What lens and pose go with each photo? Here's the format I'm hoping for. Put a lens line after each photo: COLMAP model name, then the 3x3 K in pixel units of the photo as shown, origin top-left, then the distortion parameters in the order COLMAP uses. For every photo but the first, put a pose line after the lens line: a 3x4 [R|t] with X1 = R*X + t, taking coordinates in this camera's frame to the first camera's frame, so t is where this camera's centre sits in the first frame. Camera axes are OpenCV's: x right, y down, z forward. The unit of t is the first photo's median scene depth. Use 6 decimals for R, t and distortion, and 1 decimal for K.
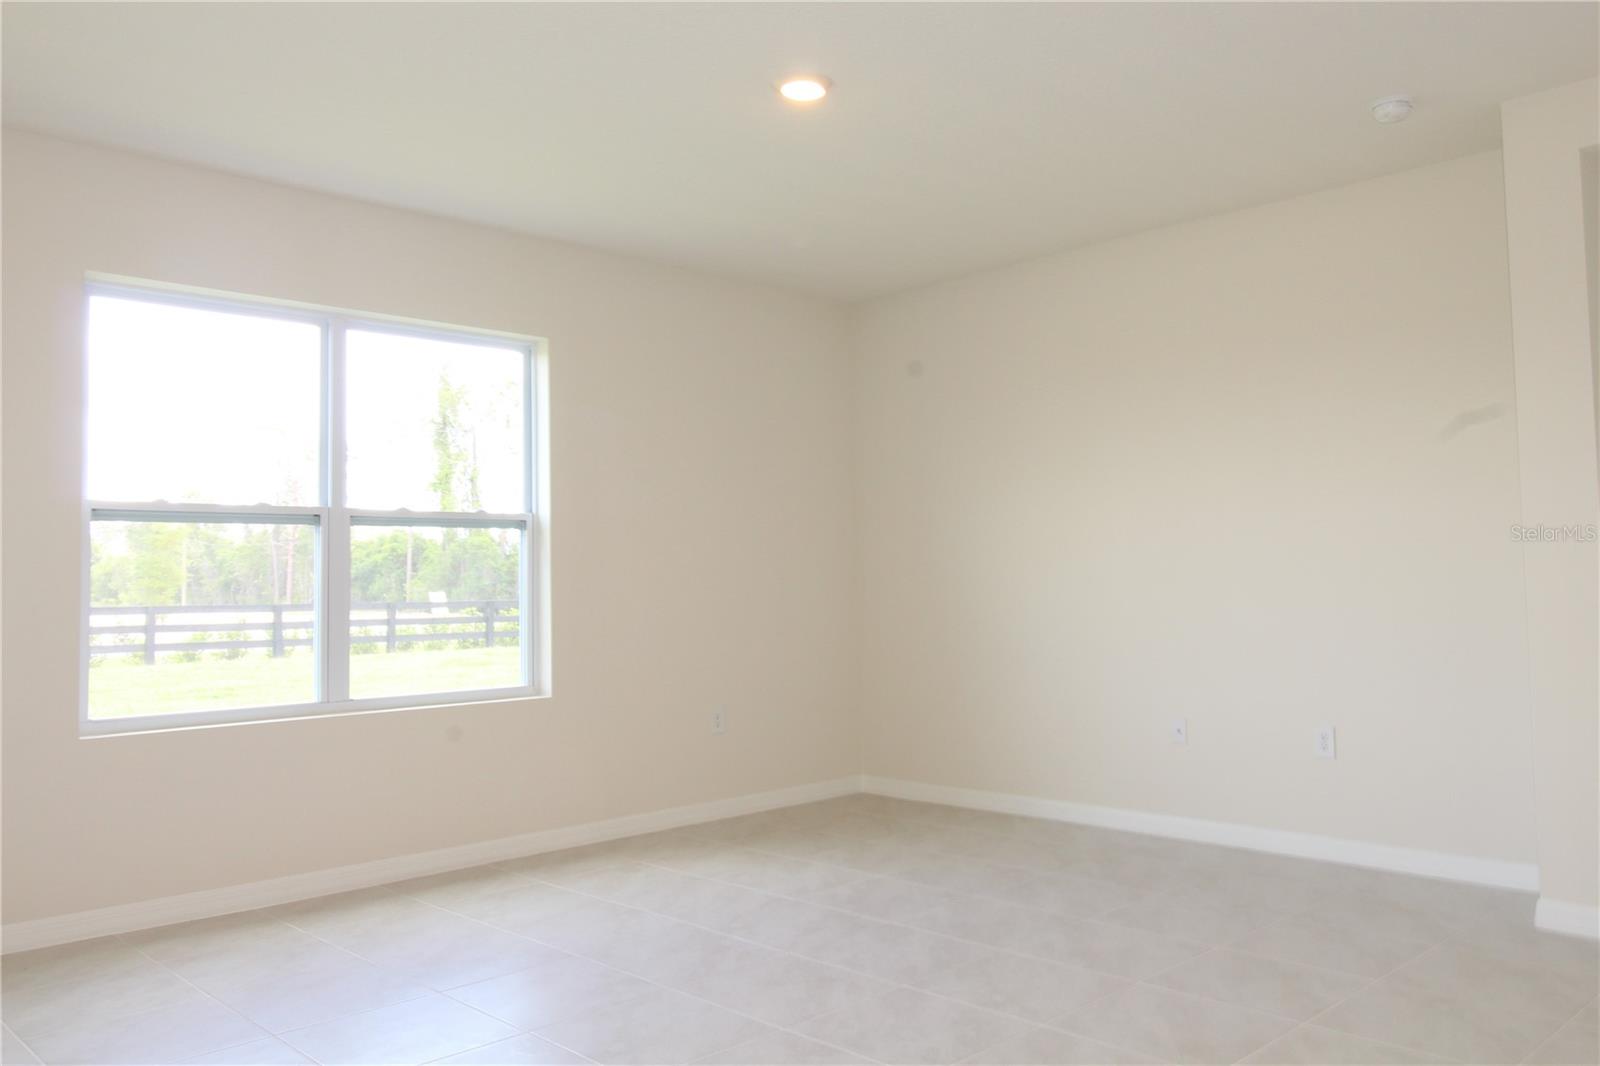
lens RADIAL K [[1231.8, 0, 793.3], [0, 1231.8, 524.9], [0, 0, 1]] dist [0.007126, -0.004516]
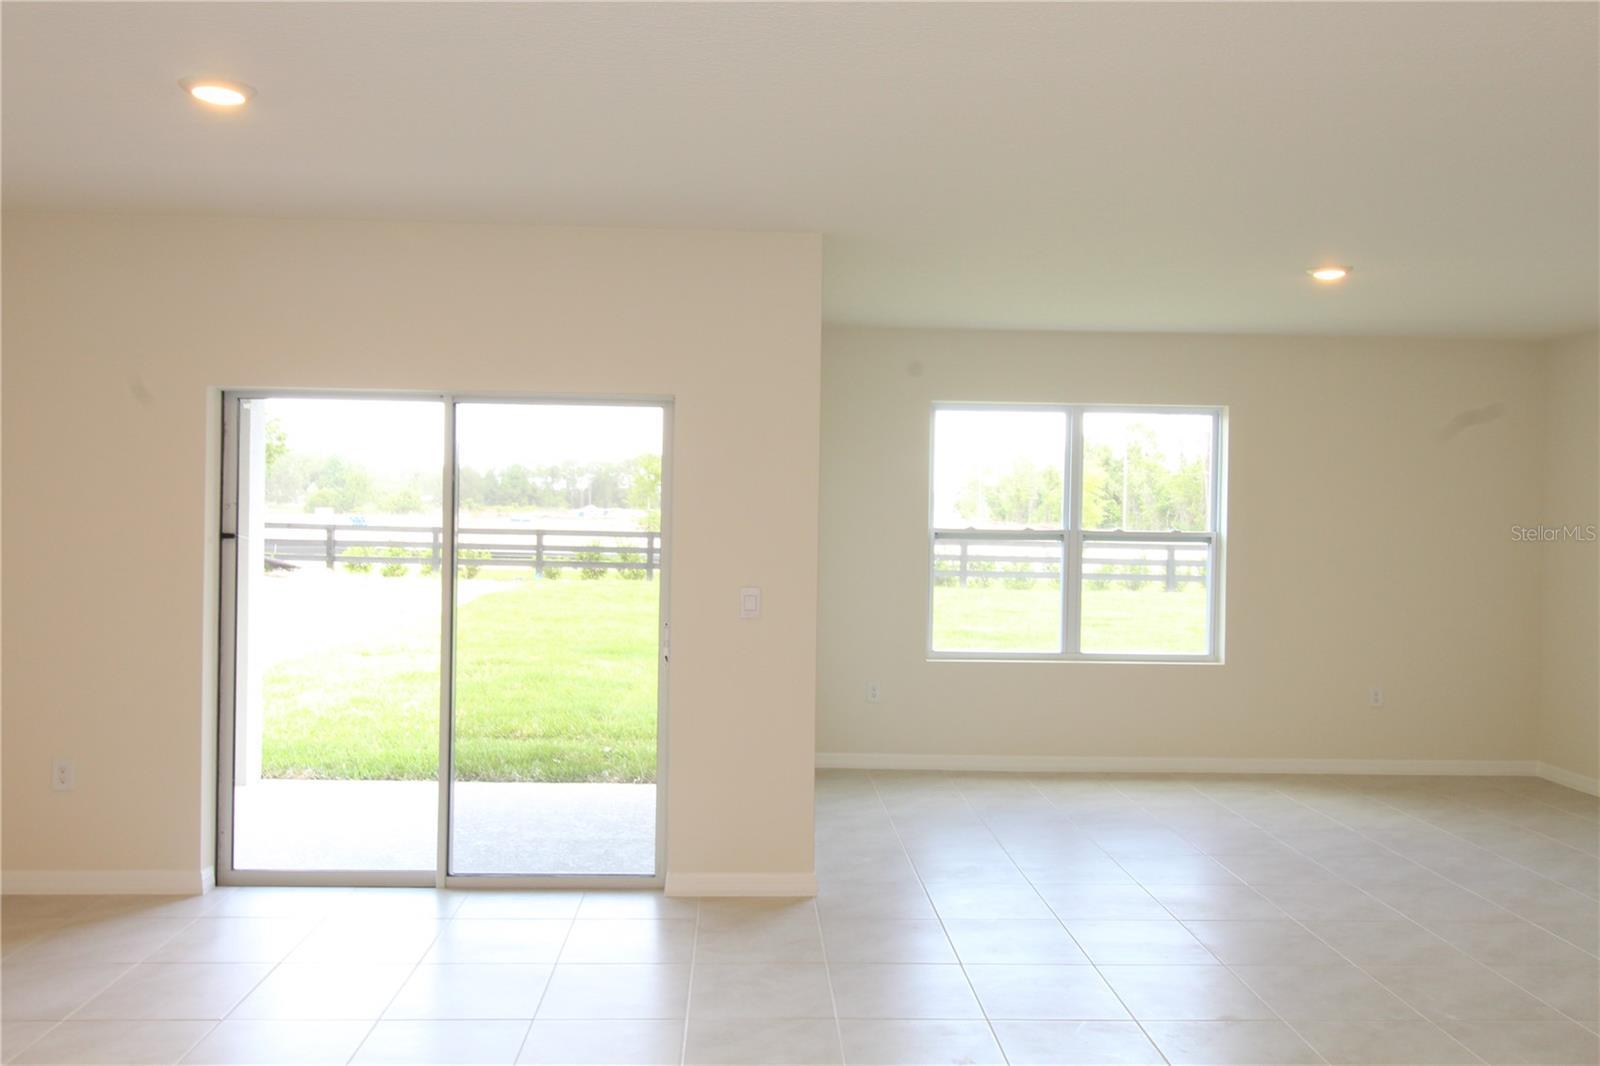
lens RADIAL K [[1231.8, 0, 793.3], [0, 1231.8, 524.9], [0, 0, 1]] dist [0.007126, -0.004516]
pose [[0.748680, 0.036714, -0.661914, 0.354948], [0.002040, 0.998333, 0.057682, -0.099641], [0.662928, -0.044536, 0.747357, -0.361556]]
